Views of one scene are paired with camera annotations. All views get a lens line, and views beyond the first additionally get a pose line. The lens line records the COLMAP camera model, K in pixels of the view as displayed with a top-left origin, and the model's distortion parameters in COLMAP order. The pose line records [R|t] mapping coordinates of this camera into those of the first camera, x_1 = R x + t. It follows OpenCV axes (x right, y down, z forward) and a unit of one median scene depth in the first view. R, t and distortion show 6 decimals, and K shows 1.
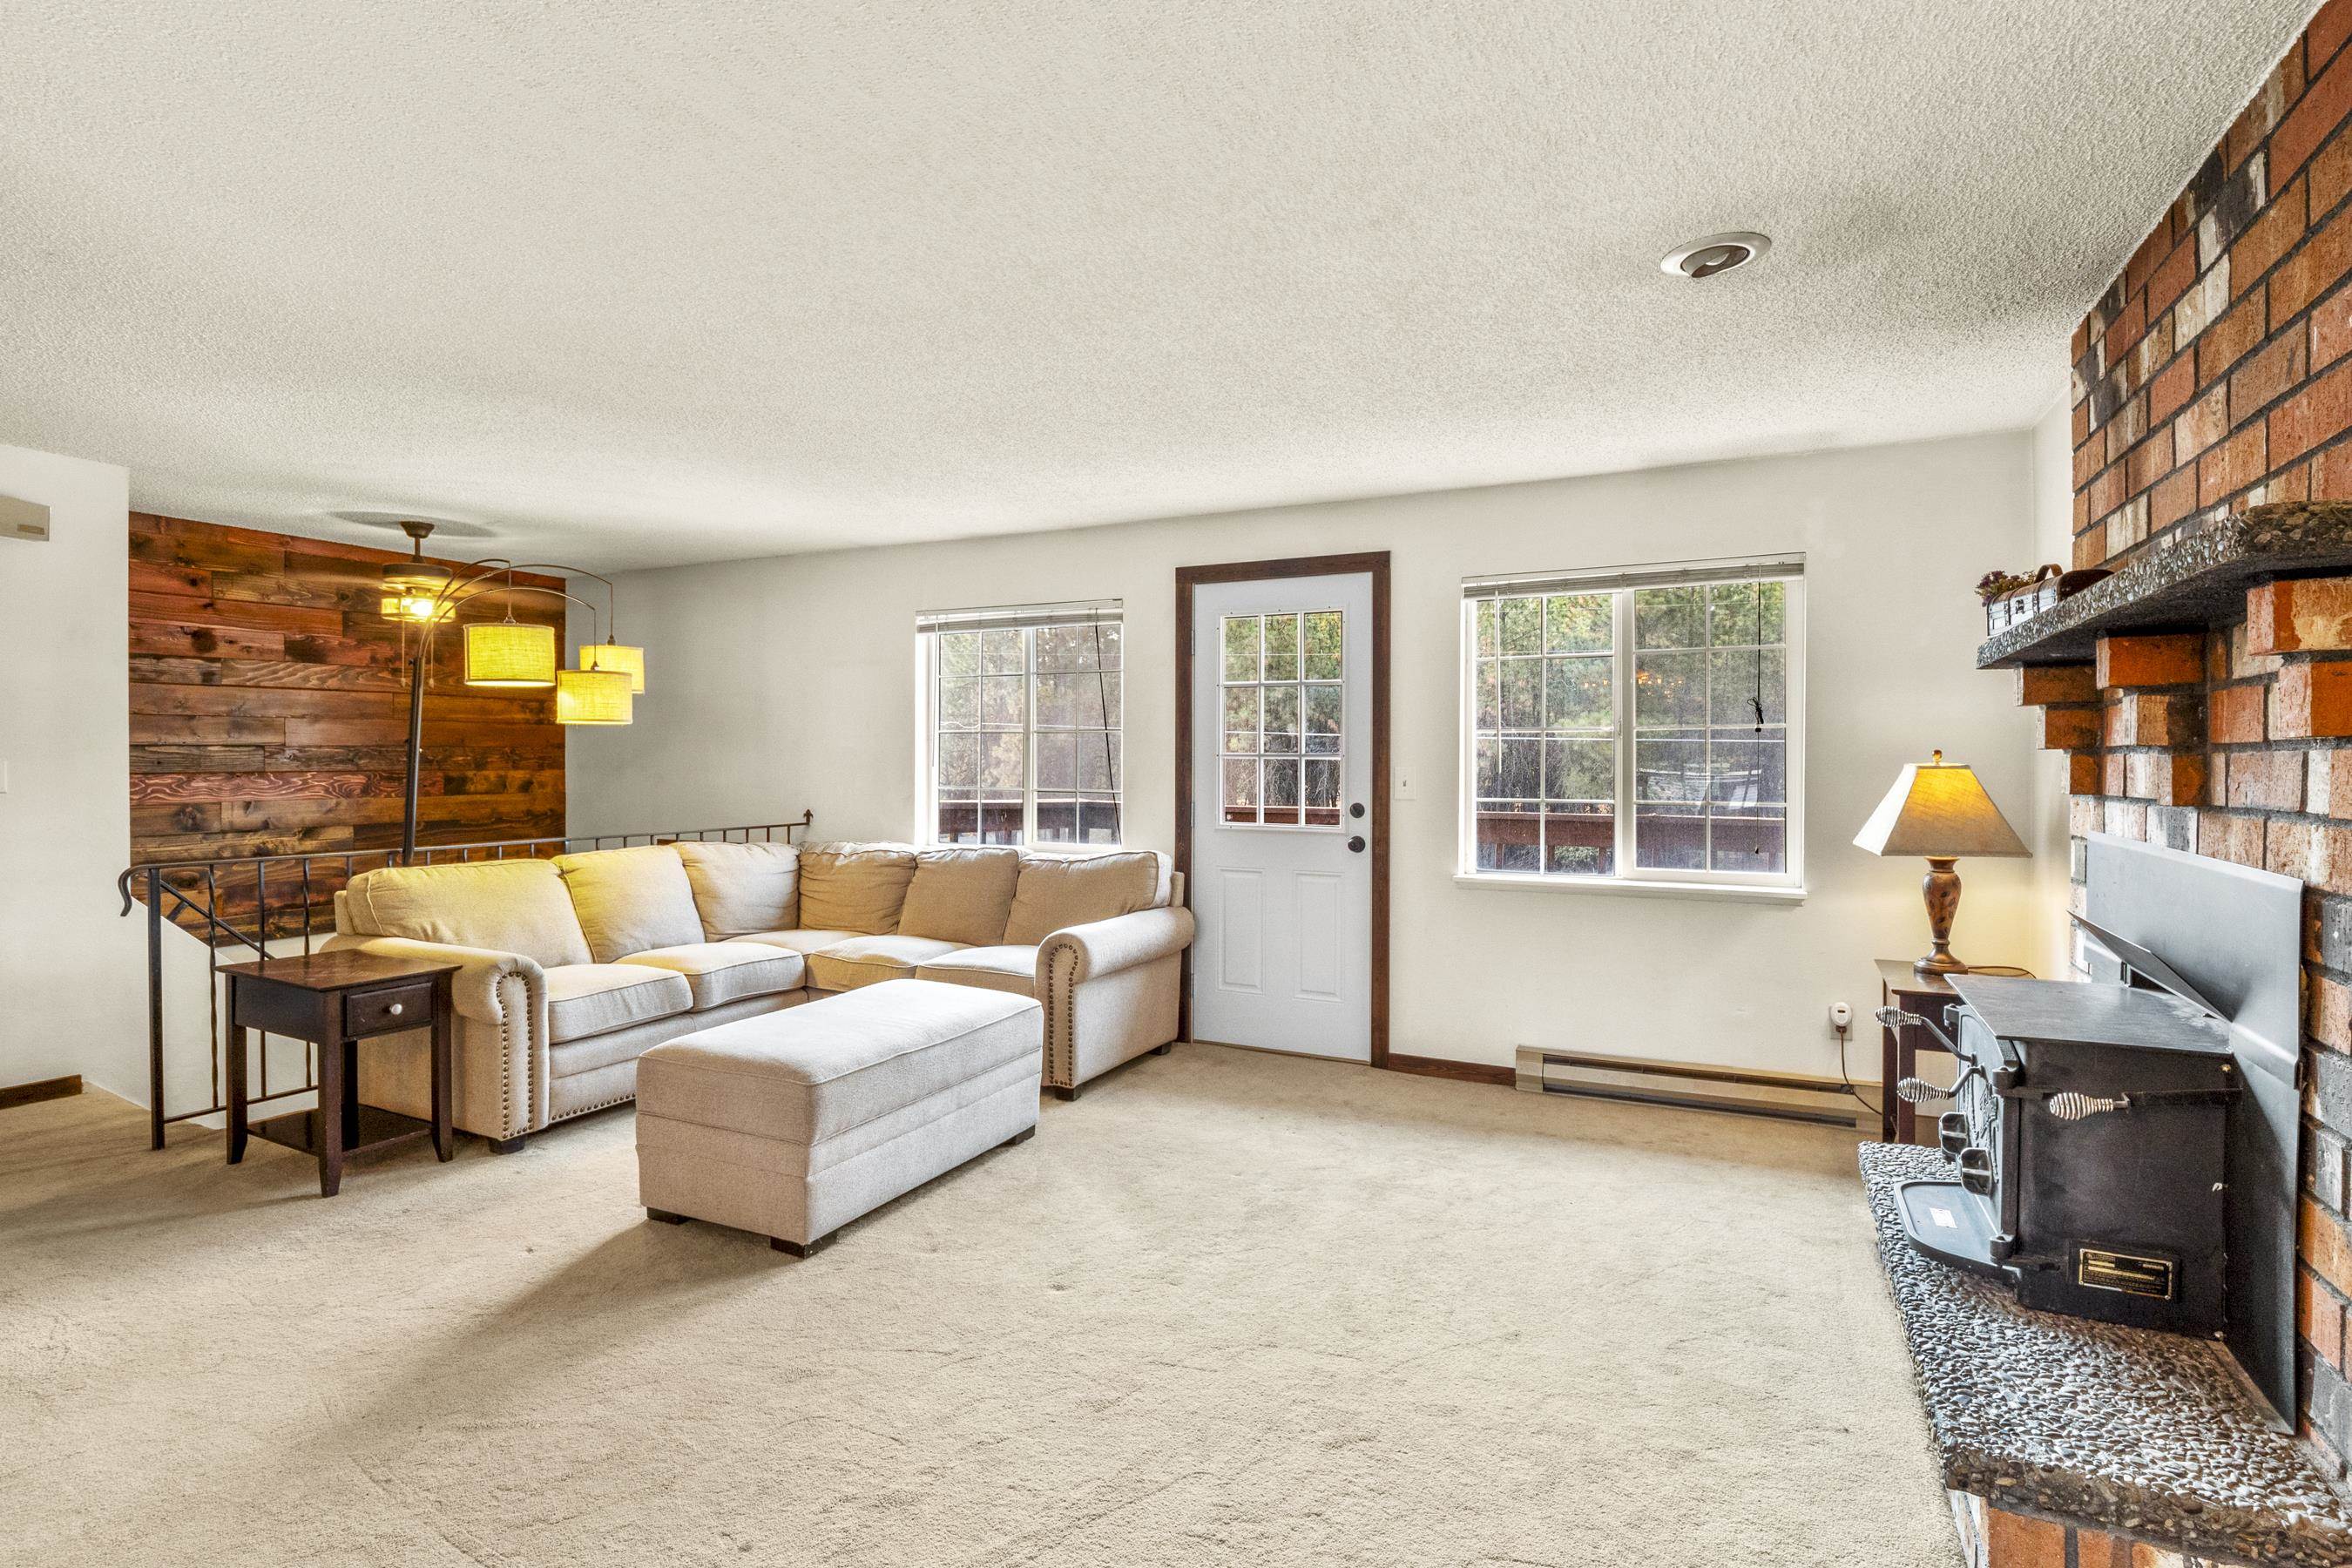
lens RADIAL K [[1168.4, 0, 1176.0], [0, 1168.4, 753.5], [0, 0, 1]] dist [-0.011207, -0.009224]
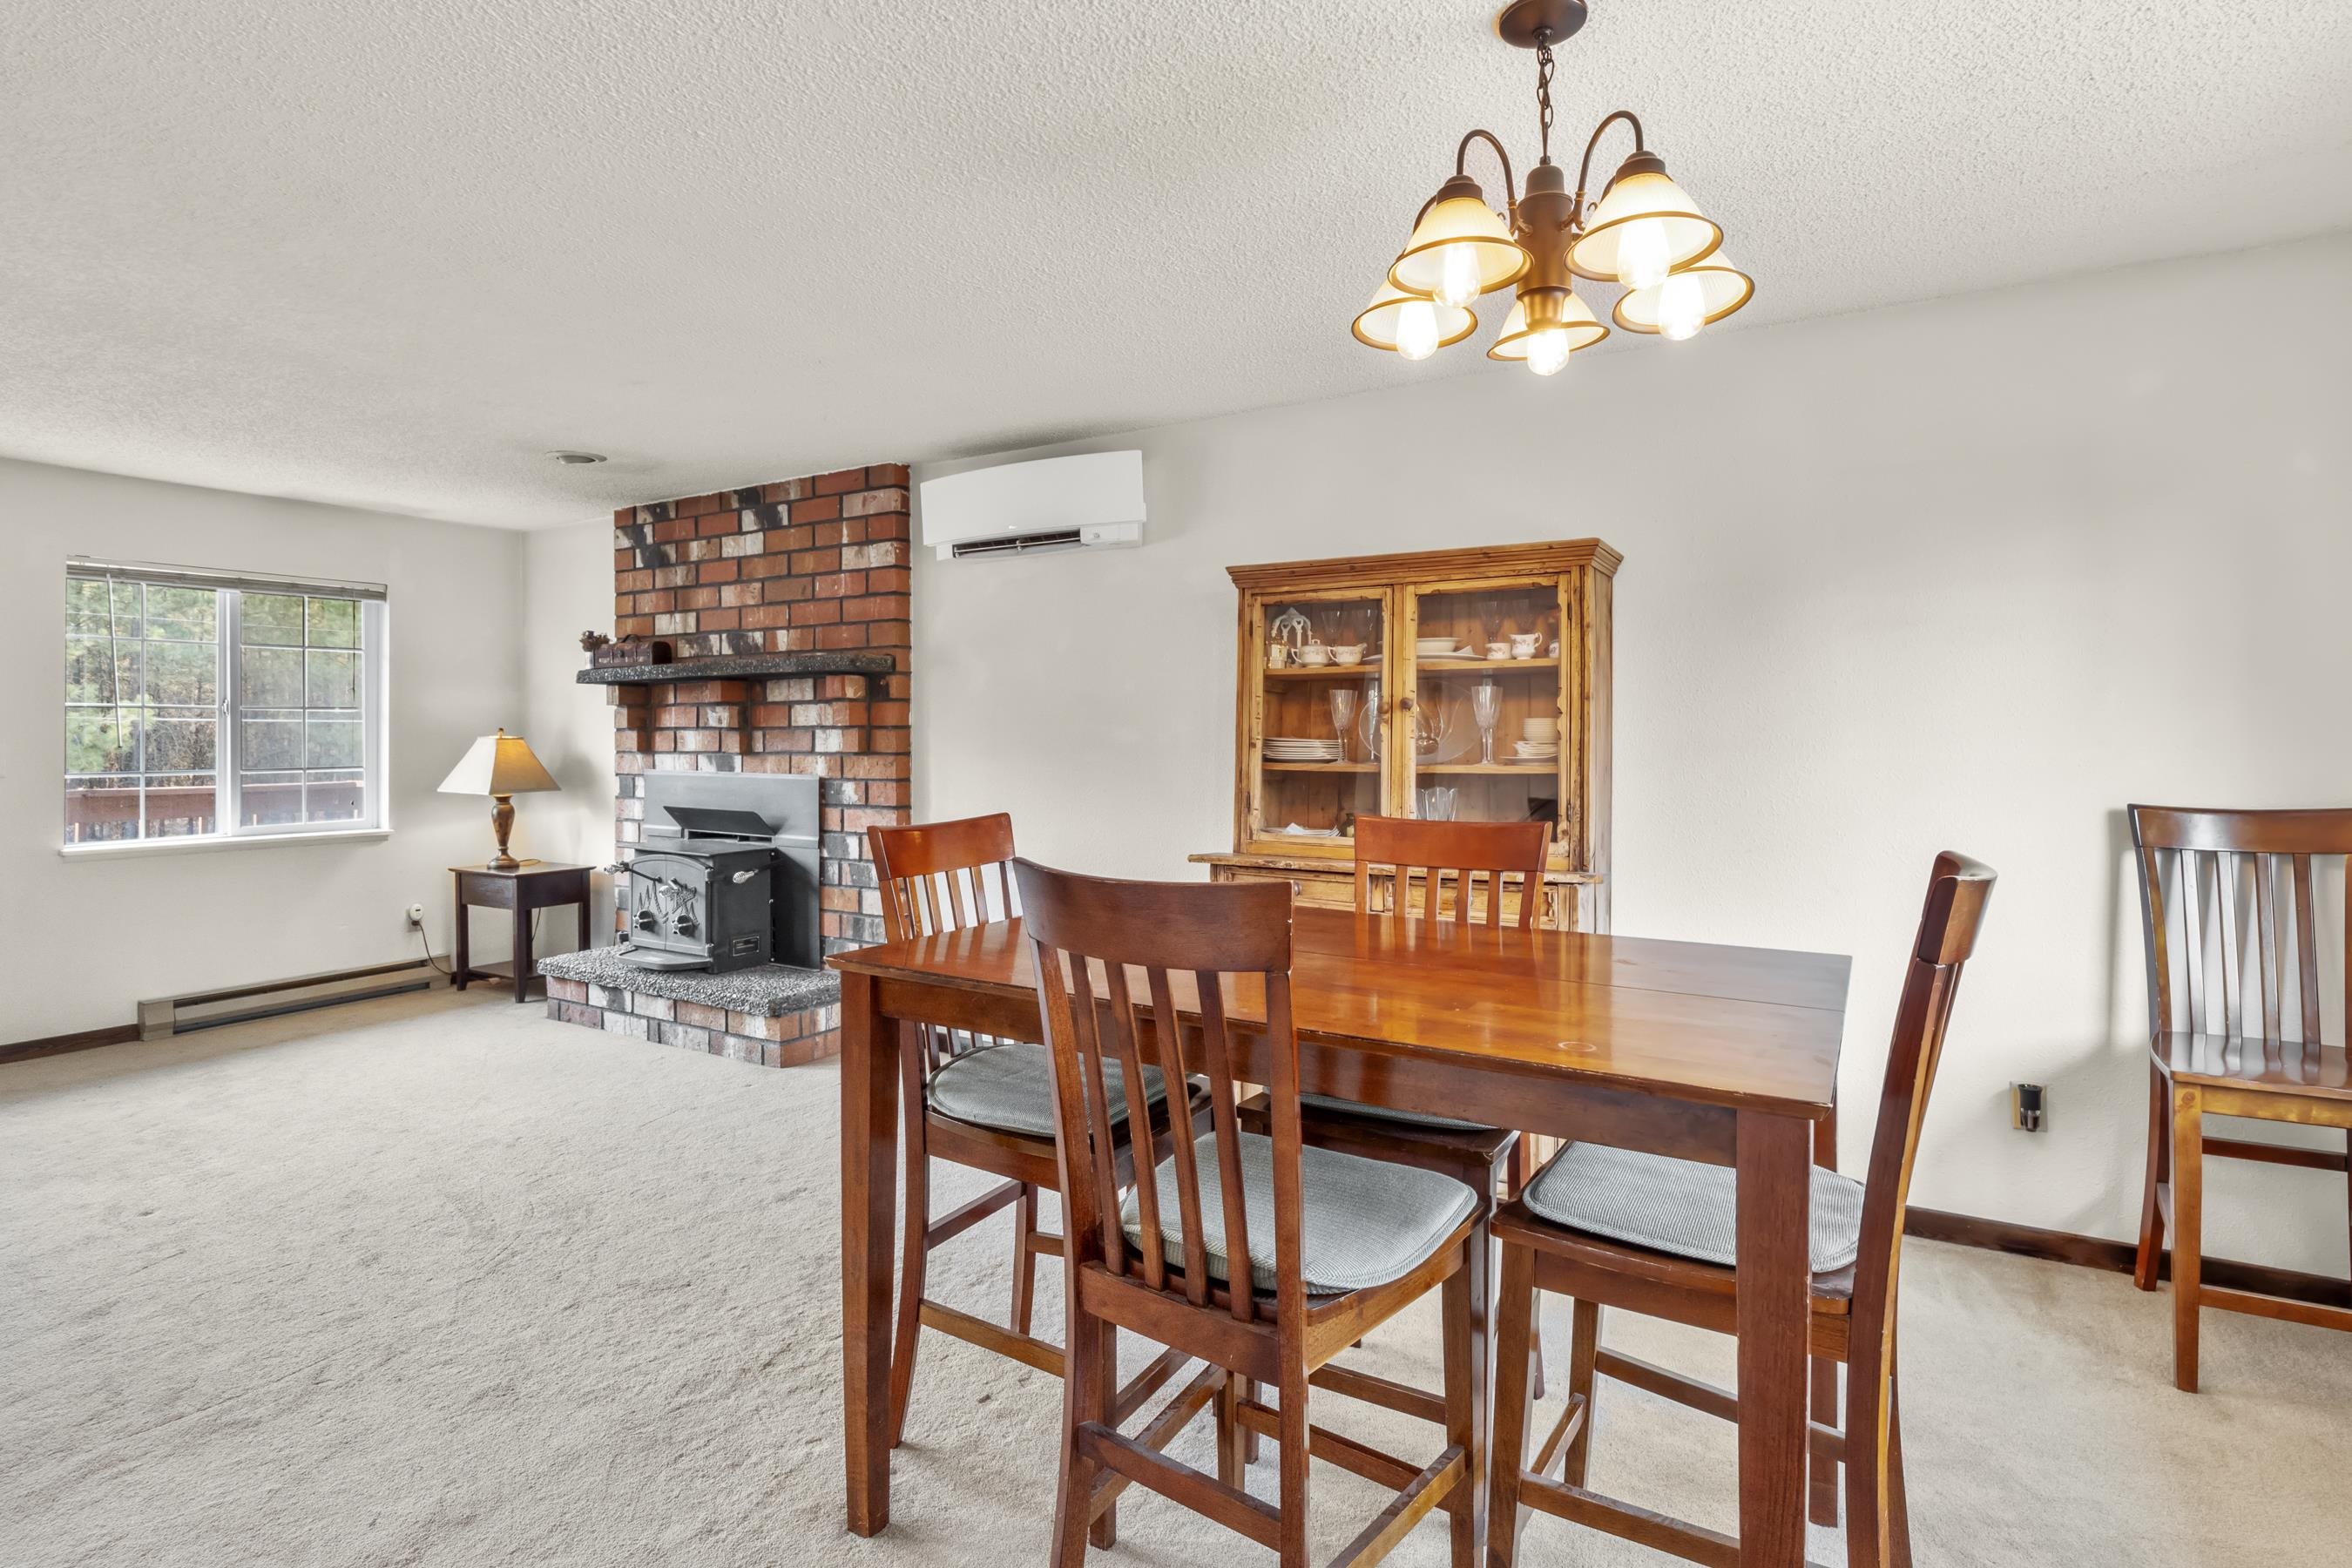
lens RADIAL K [[1170.7, 0, 1167.9], [0, 1170.7, 723.4], [0, 0, 1]] dist [-0.000507, -0.023003]
pose [[0.089269, -0.000559, 0.996007, -0.722693], [0.001501, 0.999999, 0.000426, -0.007889], [-0.996006, 0.001457, 0.089270, -0.051110]]
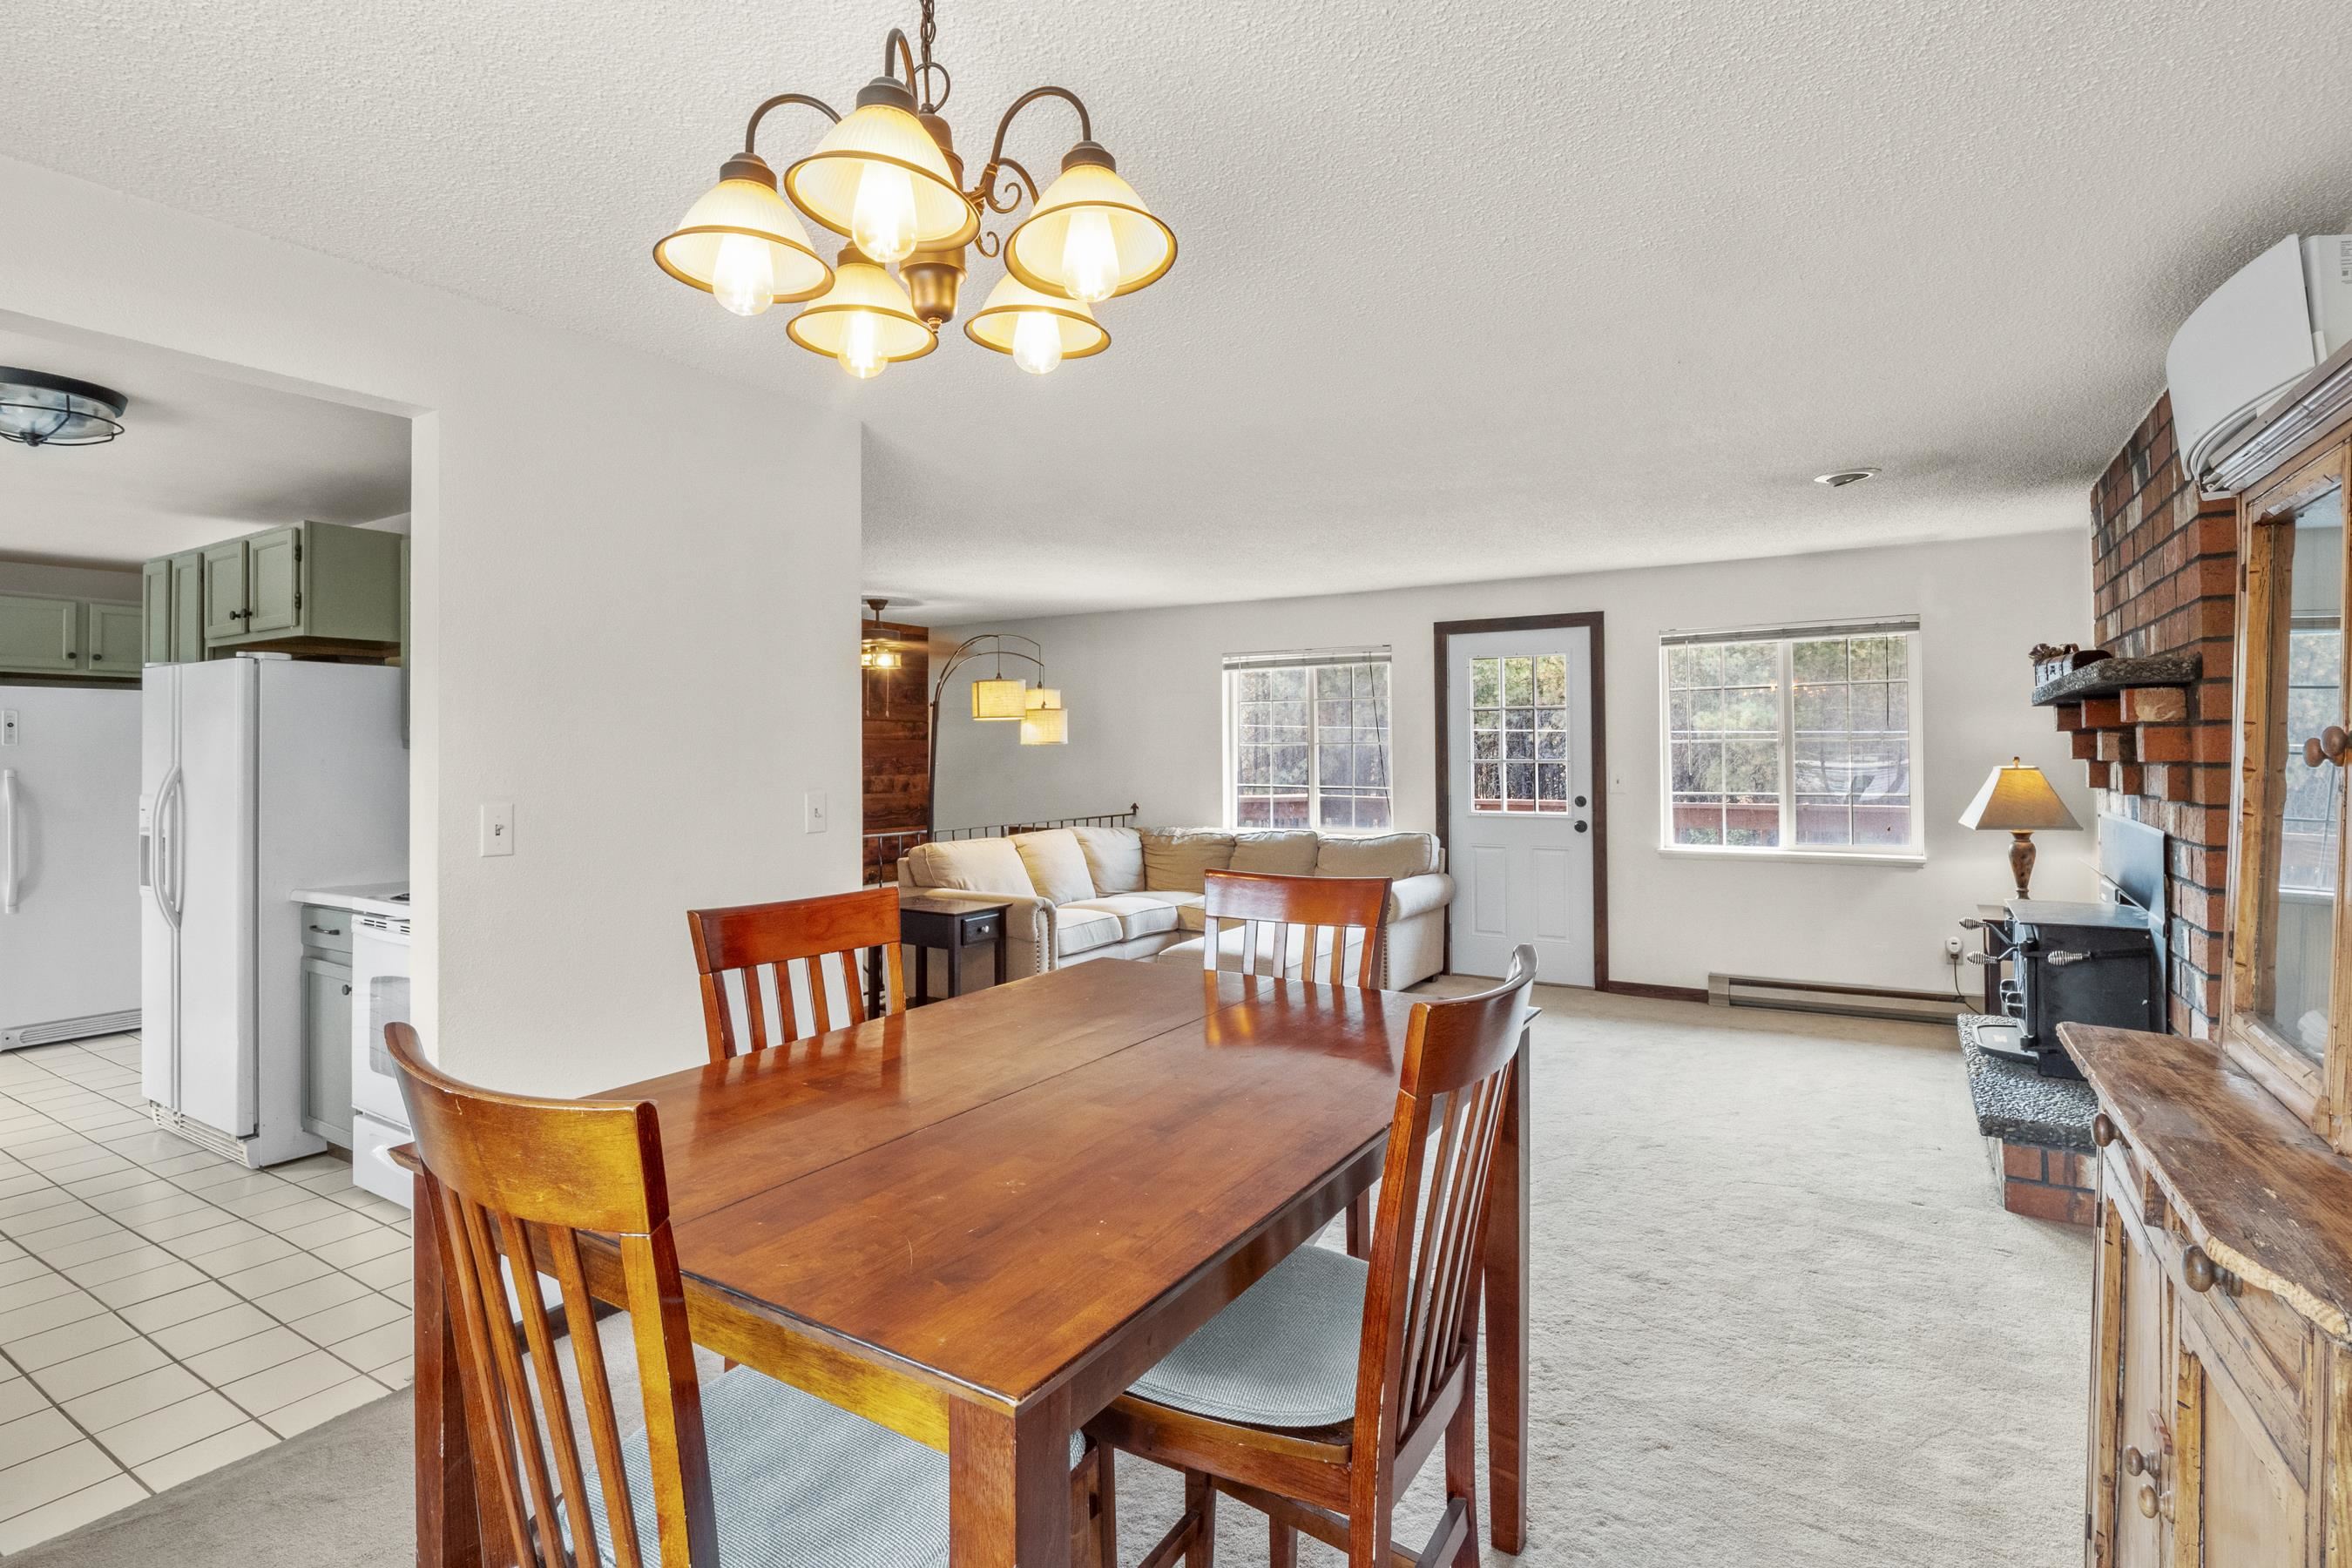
lens RADIAL K [[1170.7, 0, 1167.9], [0, 1170.7, 723.4], [0, 0, 1]] dist [-0.000507, -0.023003]
pose [[0.994650, -0.011463, -0.102666, -0.204806], [0.009288, 0.999723, -0.021639, -0.019357], [0.102886, 0.020570, 0.994480, -0.457404]]
